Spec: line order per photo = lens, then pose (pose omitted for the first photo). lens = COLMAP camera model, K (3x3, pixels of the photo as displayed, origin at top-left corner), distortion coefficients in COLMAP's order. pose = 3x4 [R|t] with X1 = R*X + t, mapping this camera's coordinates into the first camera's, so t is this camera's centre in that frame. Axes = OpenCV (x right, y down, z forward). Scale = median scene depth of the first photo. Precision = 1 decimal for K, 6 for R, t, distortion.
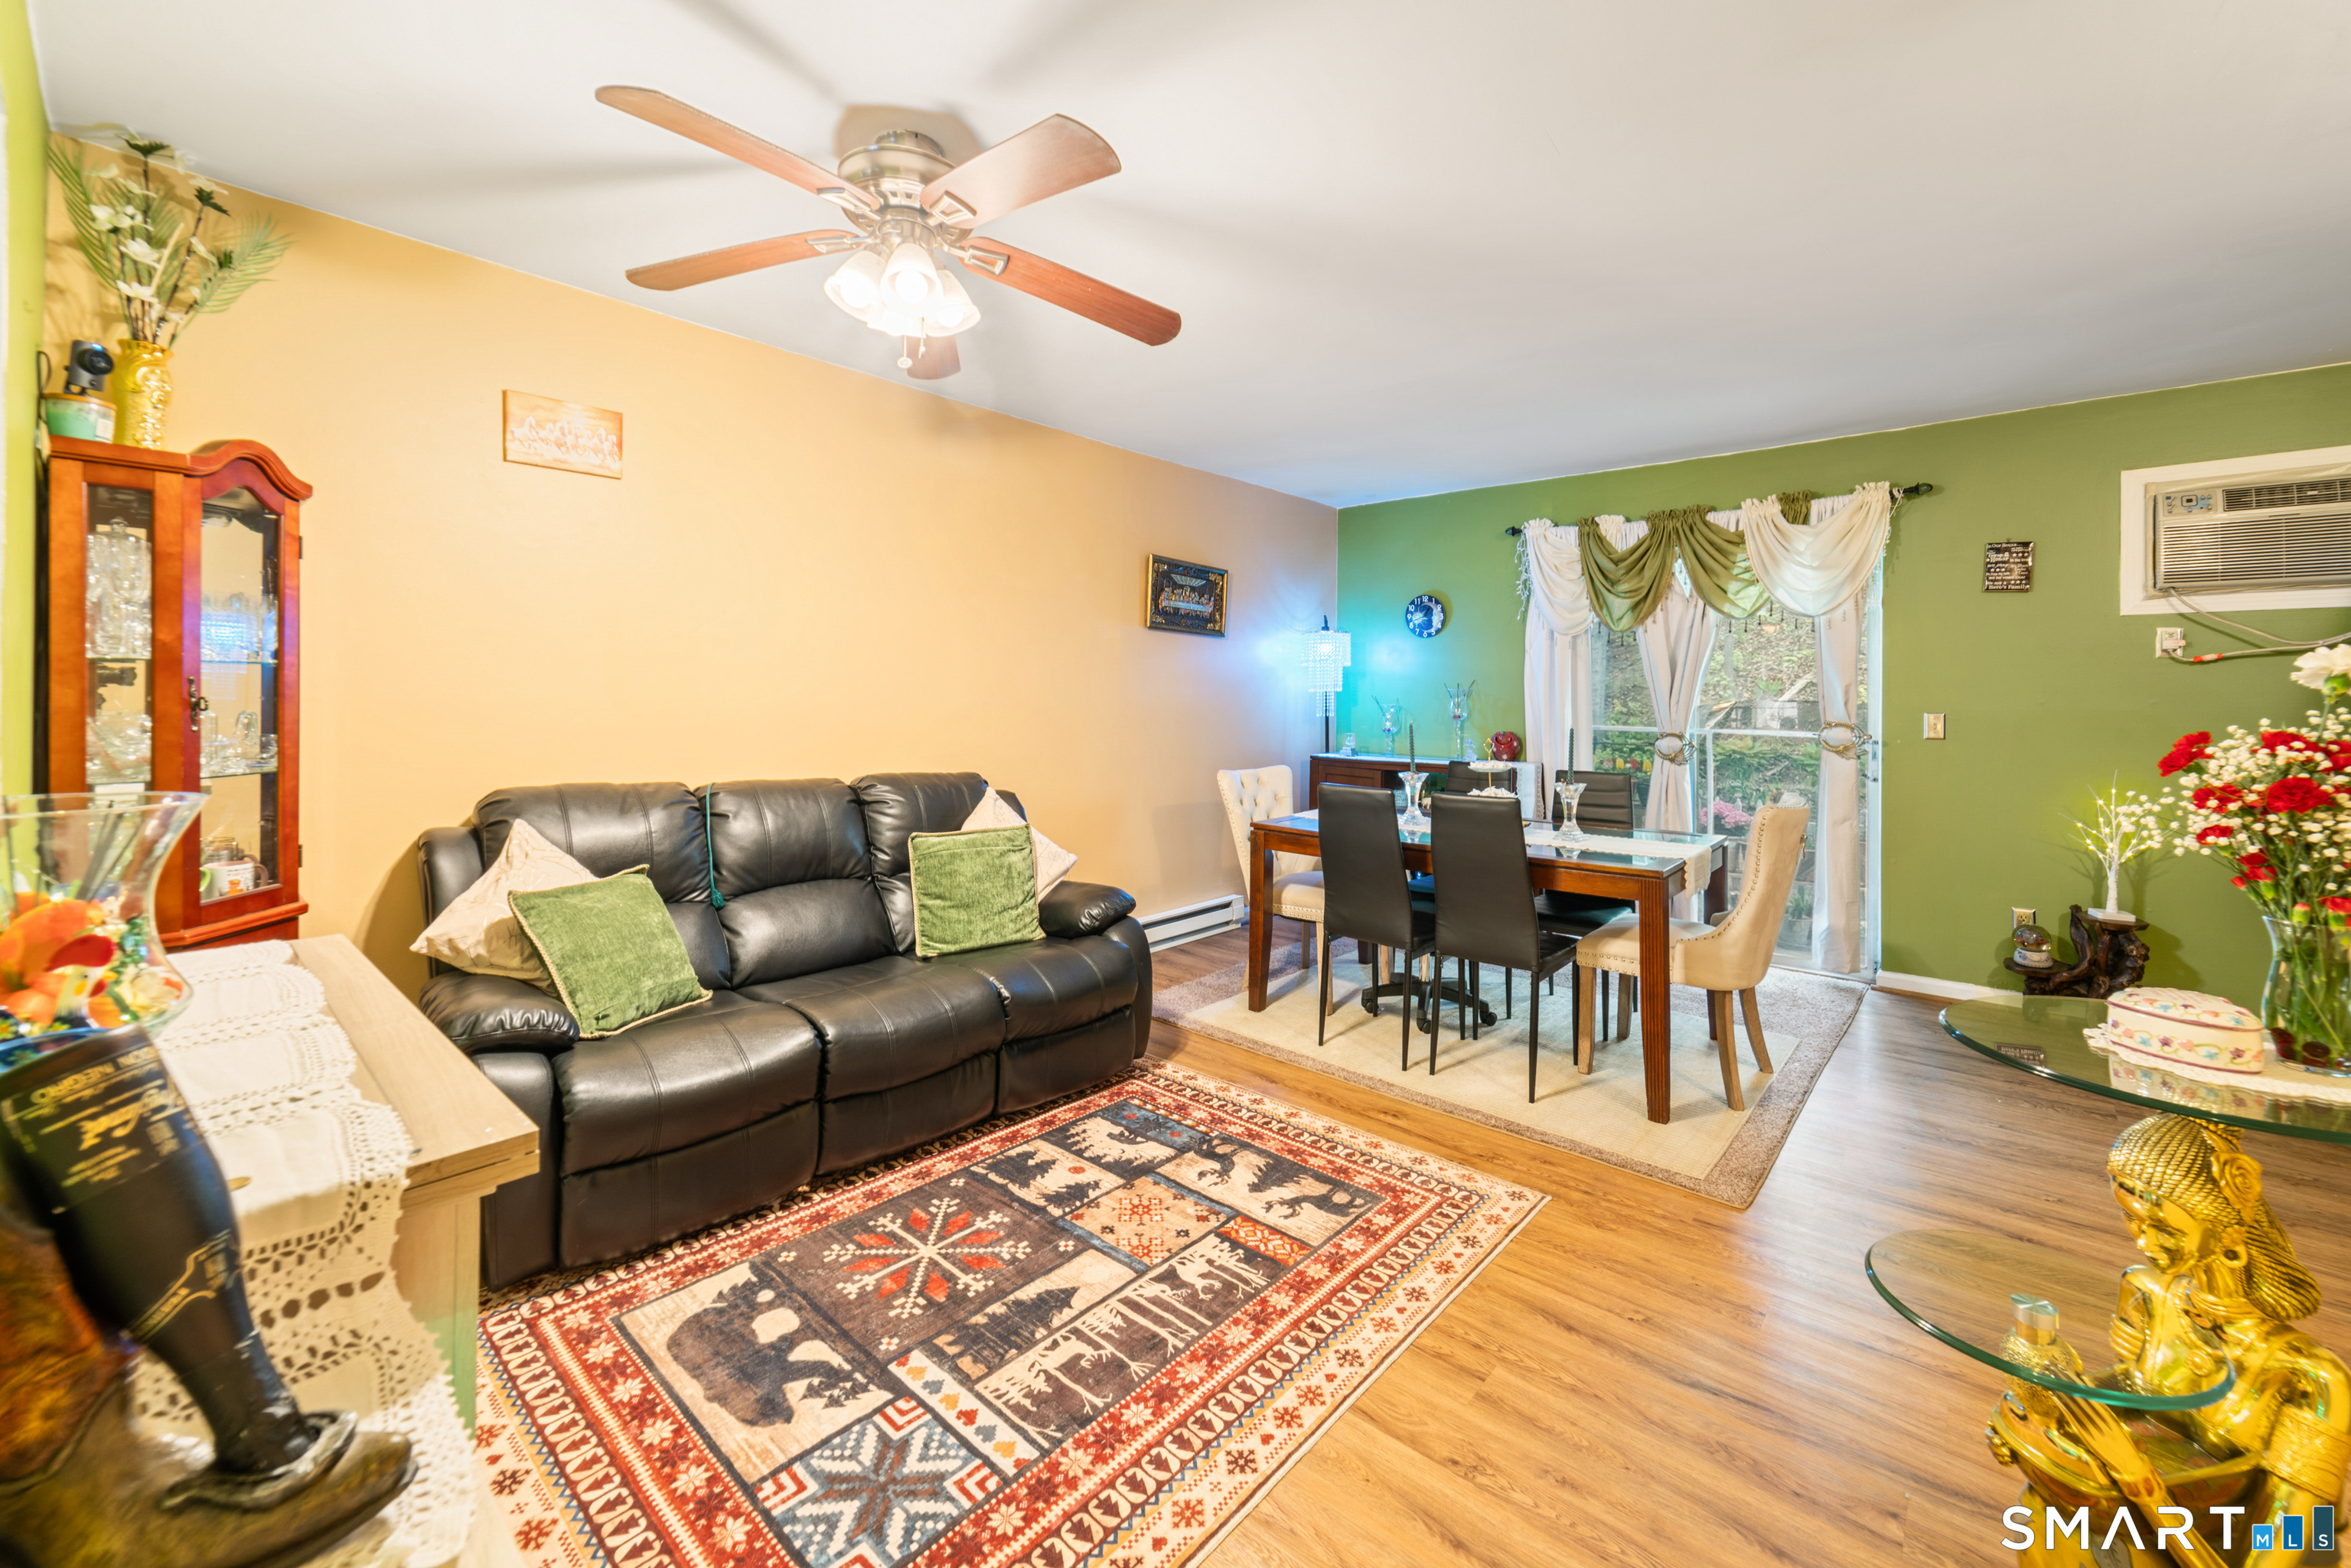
lens RADIAL K [[931.2, 0, 1176.4], [0, 931.2, 699.4], [0, 0, 1]] dist [-0.000499, 0.000652]
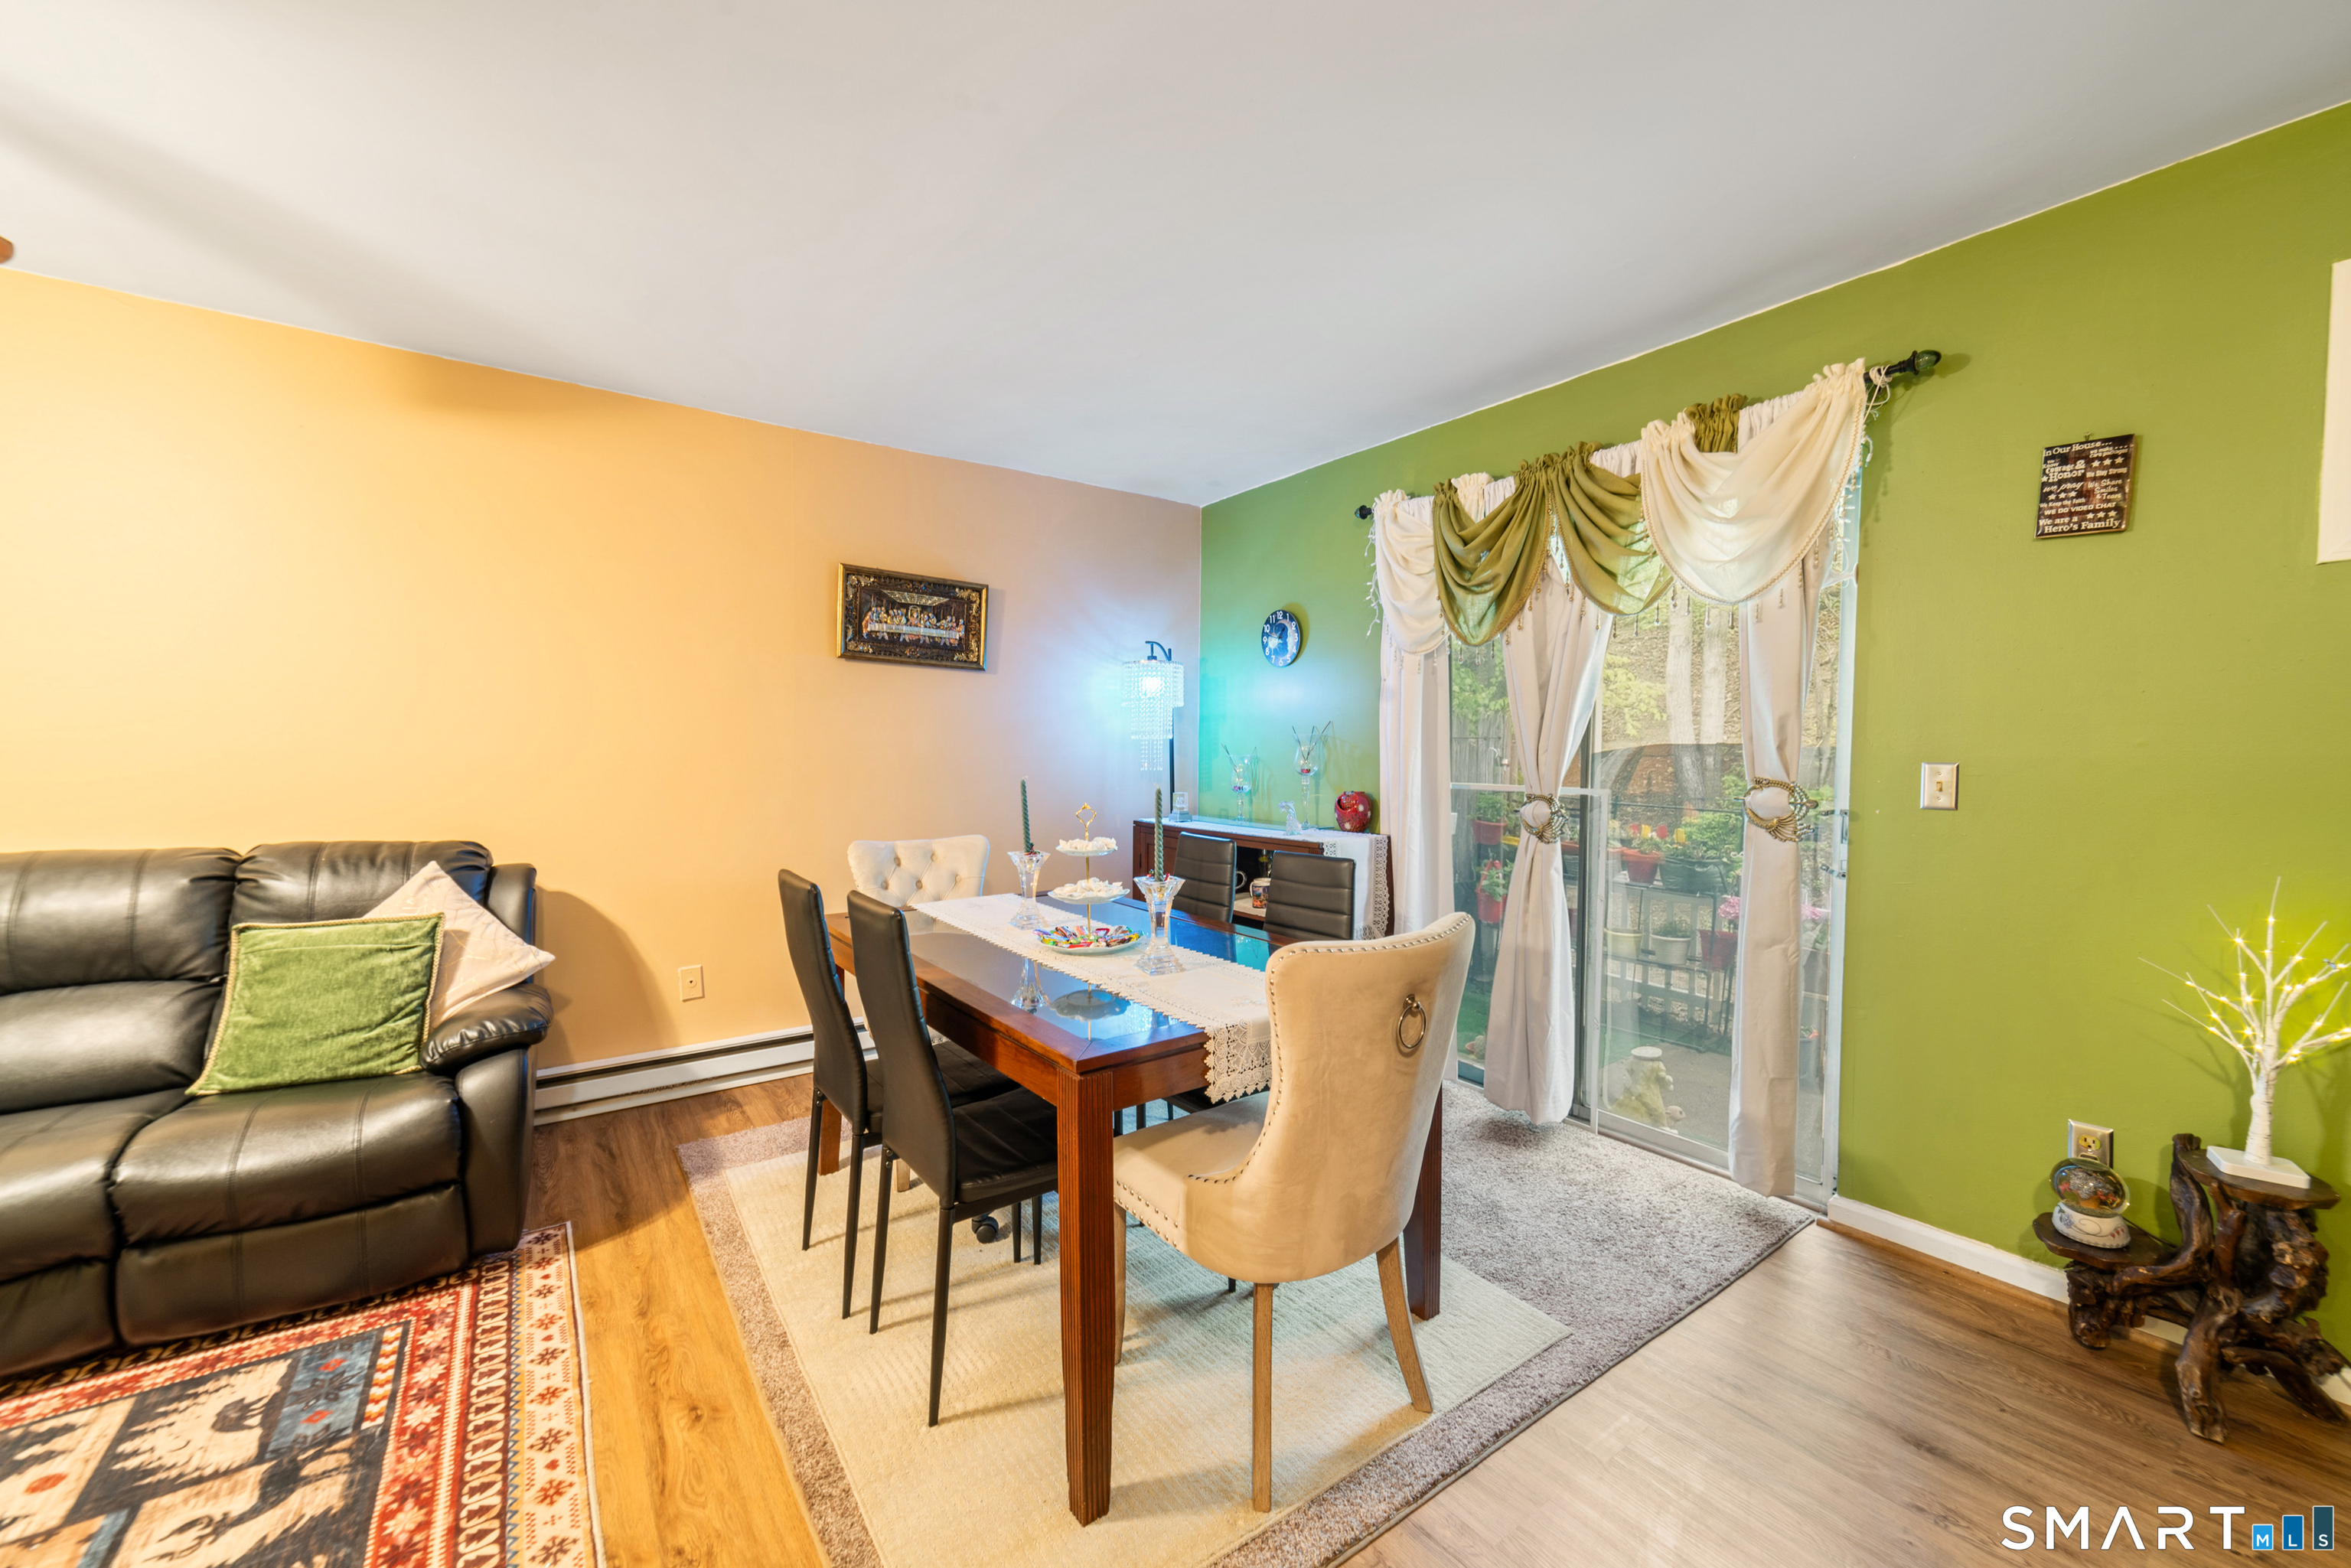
lens RADIAL K [[905.8, 0, 1168.9], [0, 905.8, 791.8], [0, 0, 1]] dist [0.001073, 0.000676]
pose [[0.976217, 0.005160, -0.216734, 0.728183], [0.003169, 0.999270, 0.038063, 0.014940], [0.216772, -0.037844, 0.975488, 0.549576]]
